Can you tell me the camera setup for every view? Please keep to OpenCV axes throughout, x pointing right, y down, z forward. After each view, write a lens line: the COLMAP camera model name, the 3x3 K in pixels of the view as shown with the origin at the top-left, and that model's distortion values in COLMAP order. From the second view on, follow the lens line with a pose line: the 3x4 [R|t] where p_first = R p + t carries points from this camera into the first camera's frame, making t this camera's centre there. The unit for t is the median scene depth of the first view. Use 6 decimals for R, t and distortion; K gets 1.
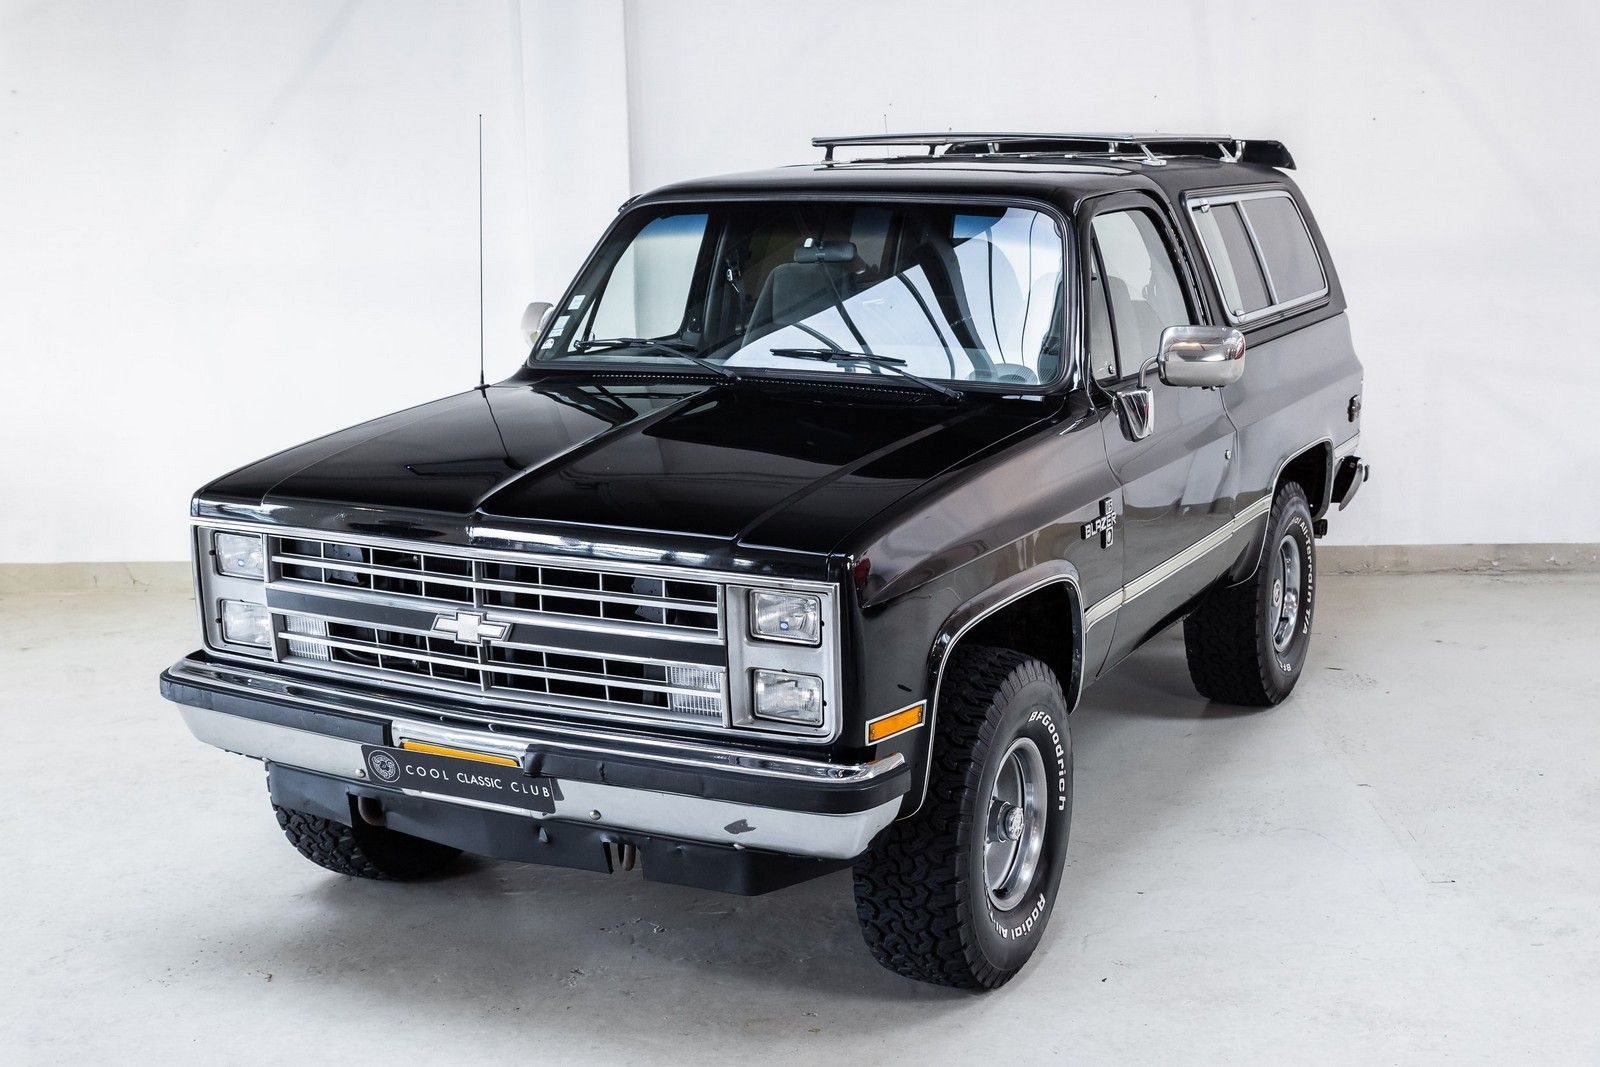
lens RADIAL K [[2087.1, 0, 772.3], [0, 2087.1, 507.1], [0, 0, 1]] dist [0.005435, 0.000000]
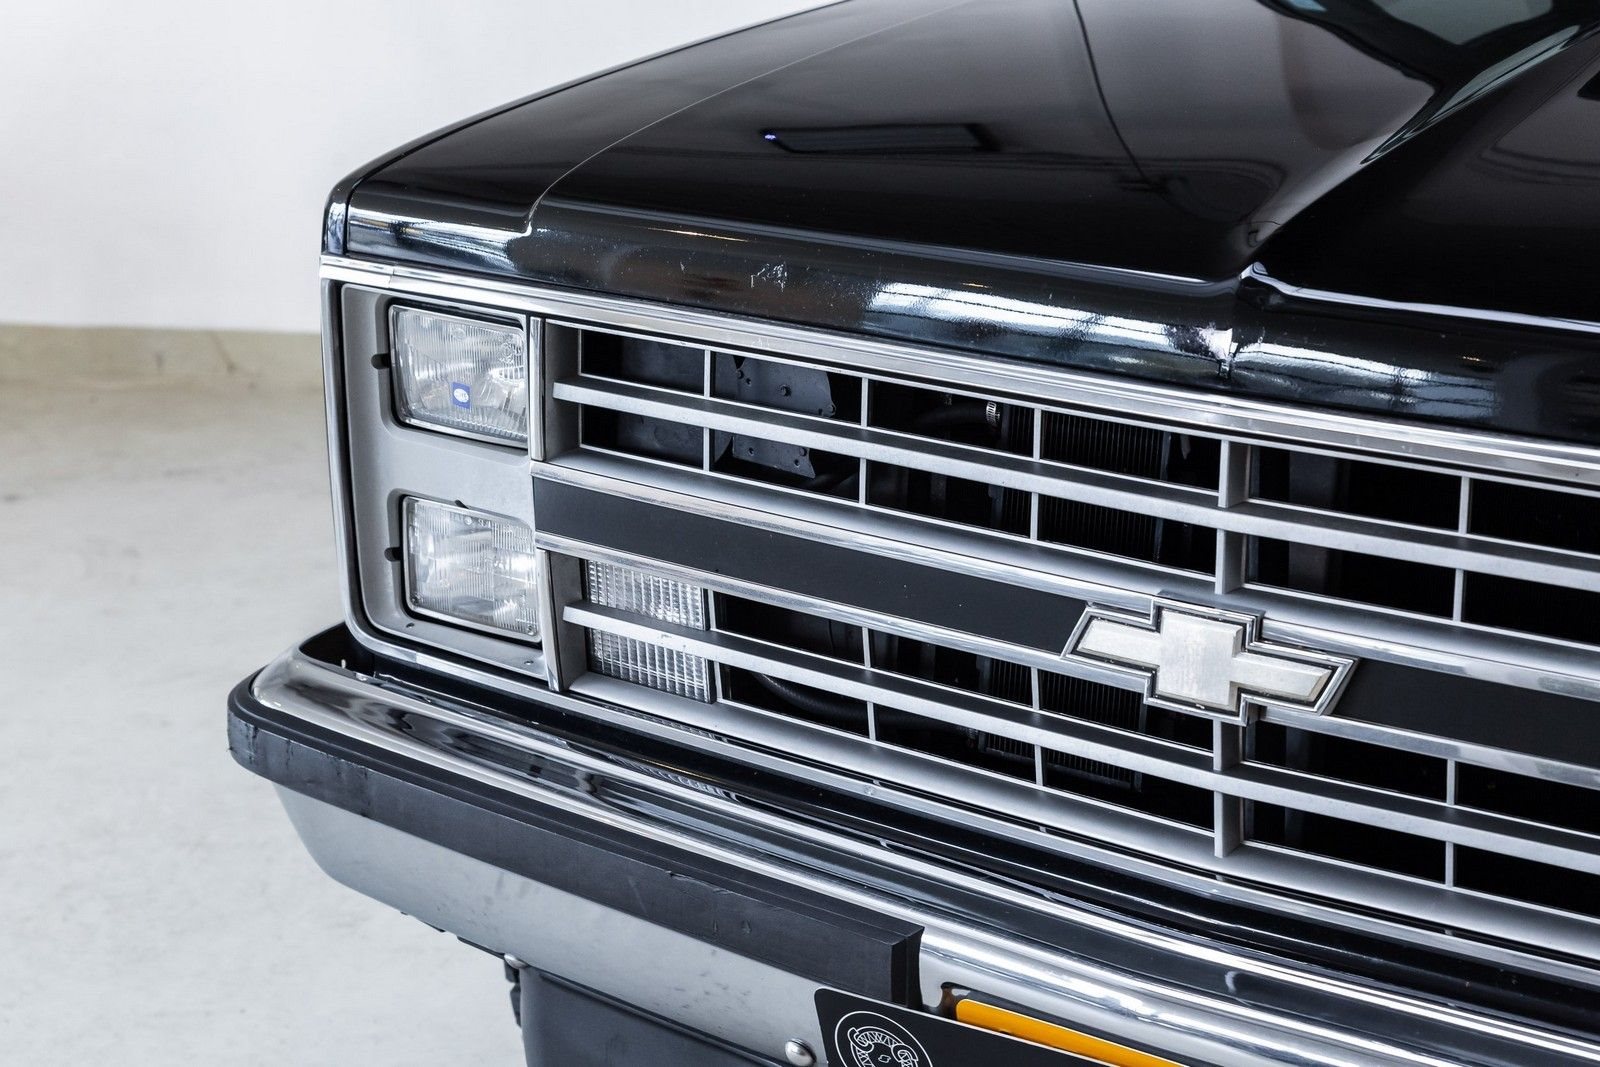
lens RADIAL K [[3003.2, 0, 789.5], [0, 3003.2, 537.3], [0, 0, 1]] dist [0.054458, 0.000000]
pose [[0.991270, 0.049995, -0.122000, -0.143659], [-0.038380, 0.994664, 0.095765, 0.000421], [0.126137, -0.090246, 0.987899, 0.531769]]
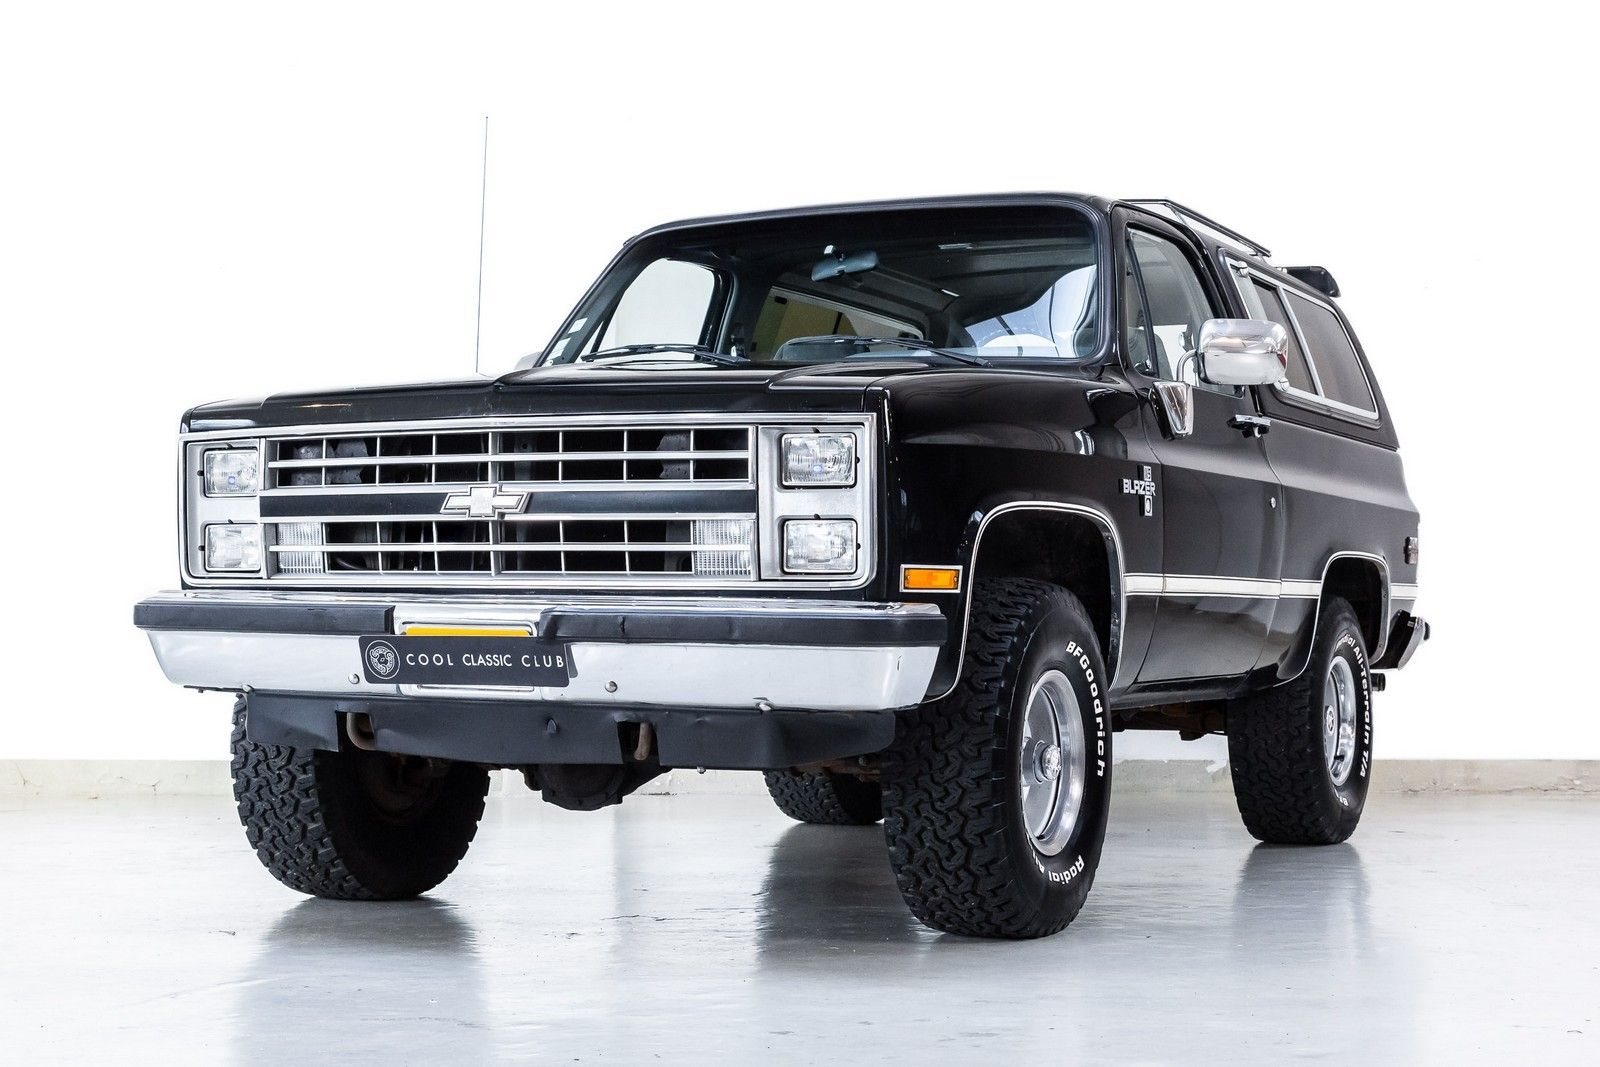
lens RADIAL K [[2544.6, 0, 806.1], [0, 2544.6, 546.5], [0, 0, 1]] dist [0.021978, 0.000000]
pose [[0.999294, 0.022247, 0.030286, -0.030676], [-0.015658, 0.979137, -0.202599, 0.294555], [-0.034161, 0.201981, 0.978793, -0.131943]]
